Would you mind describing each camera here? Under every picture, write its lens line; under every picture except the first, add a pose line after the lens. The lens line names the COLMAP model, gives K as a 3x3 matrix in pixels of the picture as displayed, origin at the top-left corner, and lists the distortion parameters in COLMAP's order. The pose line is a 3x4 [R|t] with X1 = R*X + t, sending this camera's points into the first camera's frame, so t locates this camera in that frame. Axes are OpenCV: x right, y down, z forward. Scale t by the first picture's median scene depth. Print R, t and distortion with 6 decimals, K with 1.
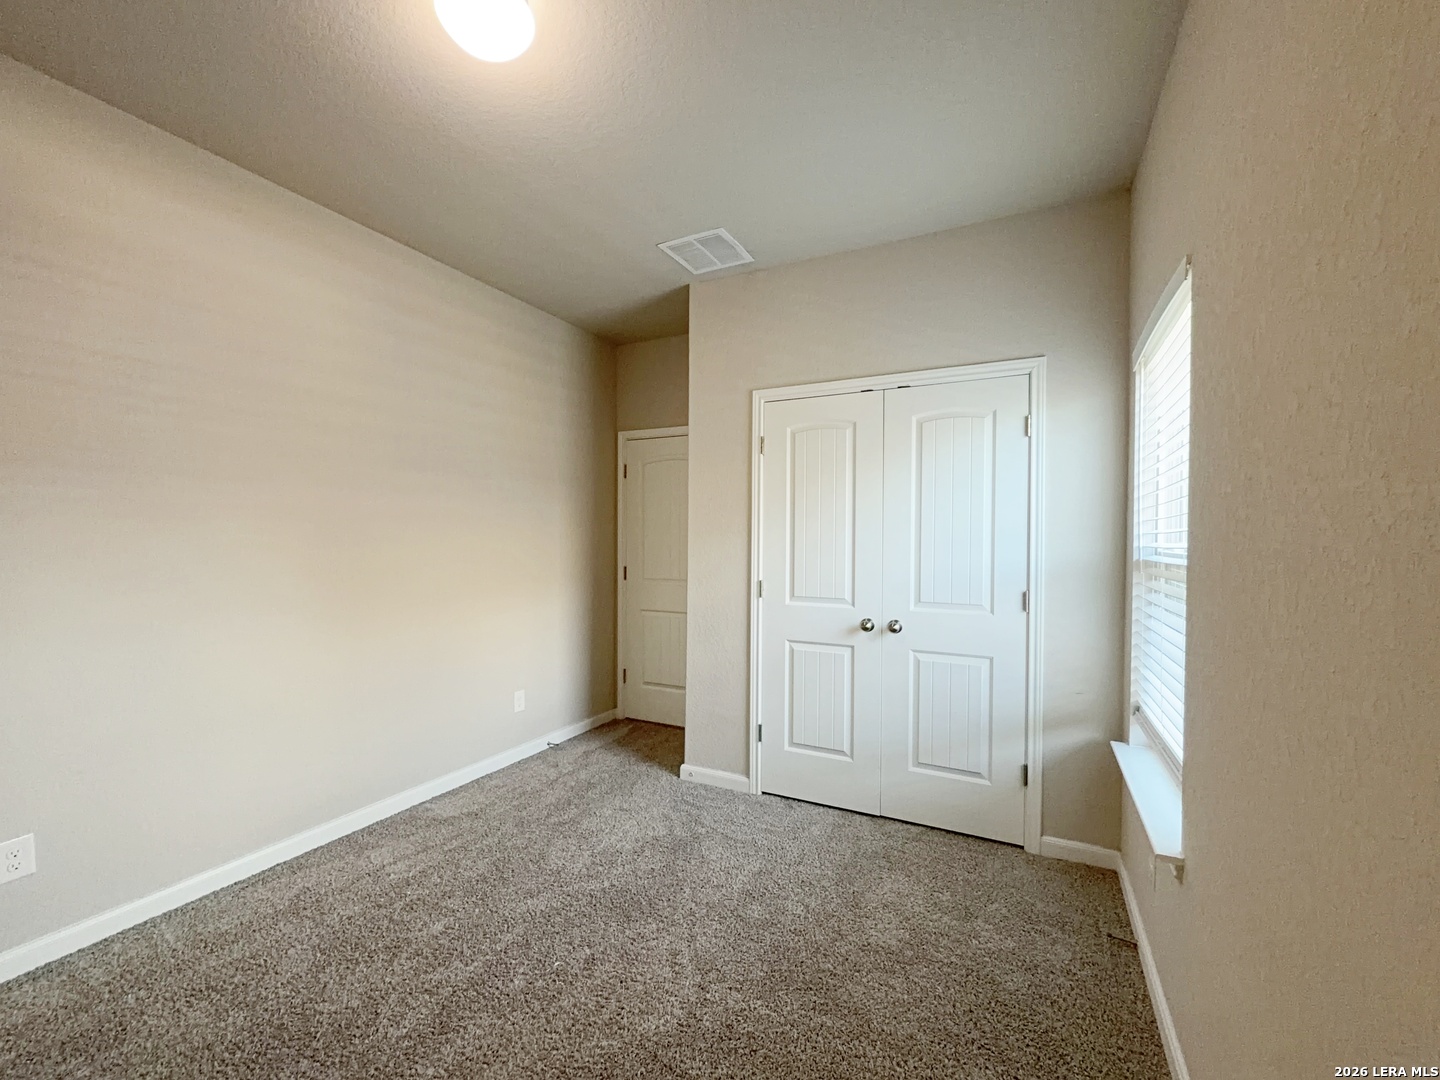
lens RADIAL K [[605.8, 0, 718.4], [0, 605.8, 546.5], [0, 0, 1]] dist [-0.000039, -0.000439]
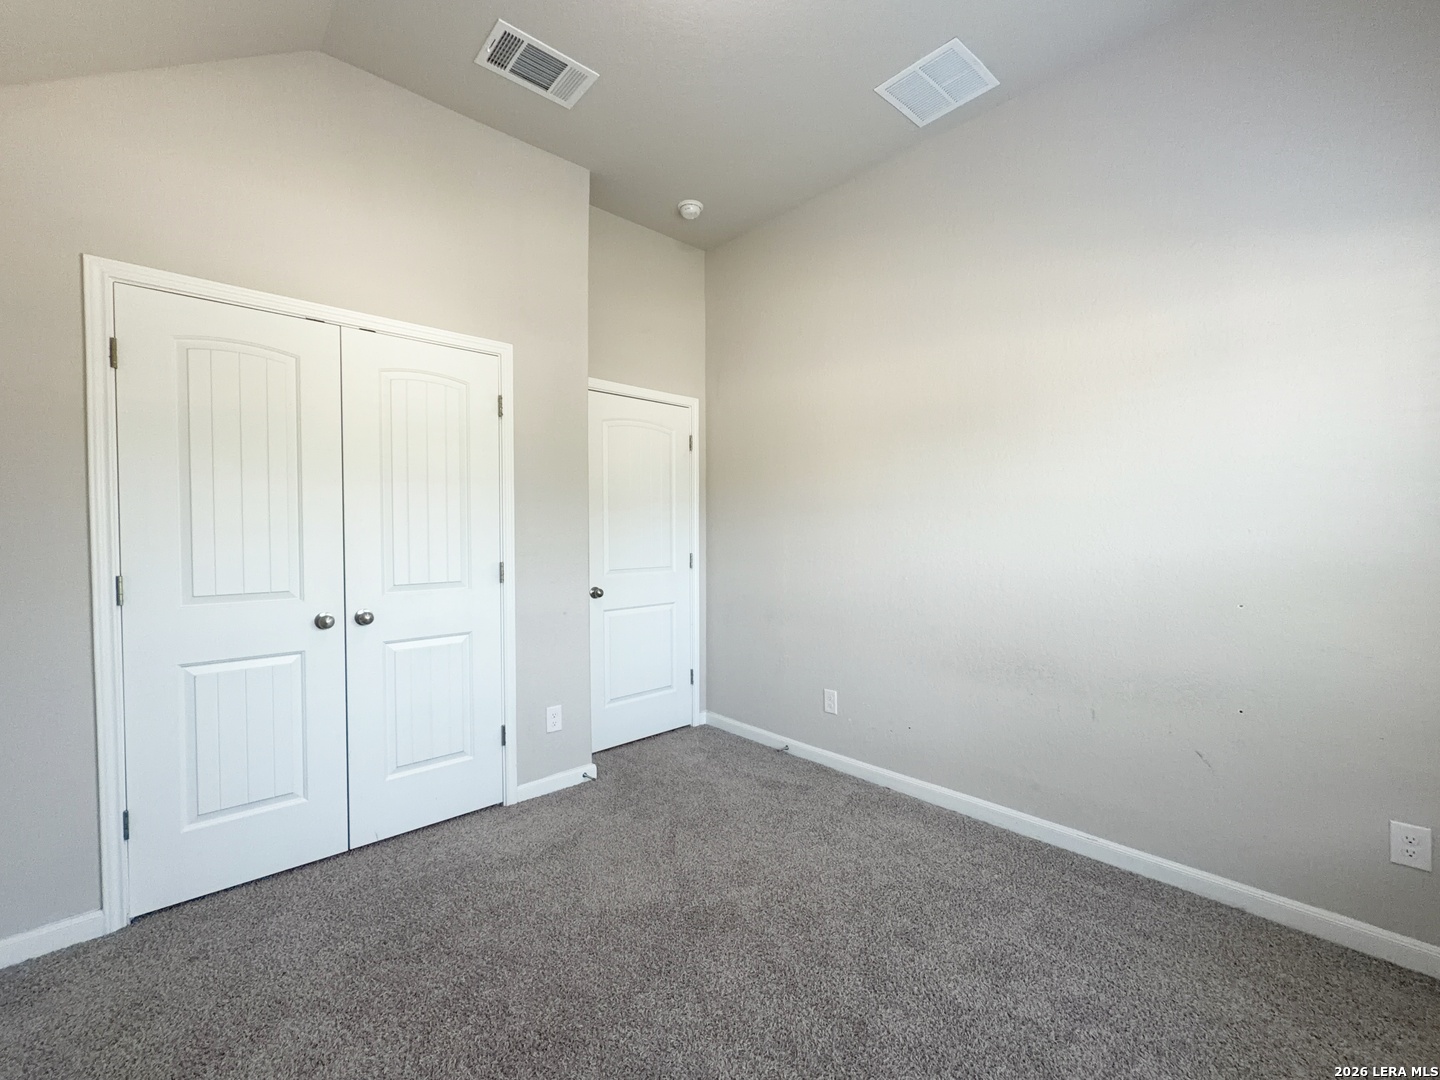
lens RADIAL K [[605.8, 0, 718.4], [0, 605.8, 546.5], [0, 0, 1]] dist [-0.000039, -0.000439]
pose [[0.355365, -0.028145, 0.934304, -0.305394], [0.019881, 0.999548, 0.022549, 0.026967], [-0.934516, 0.010561, 0.355764, 0.239733]]
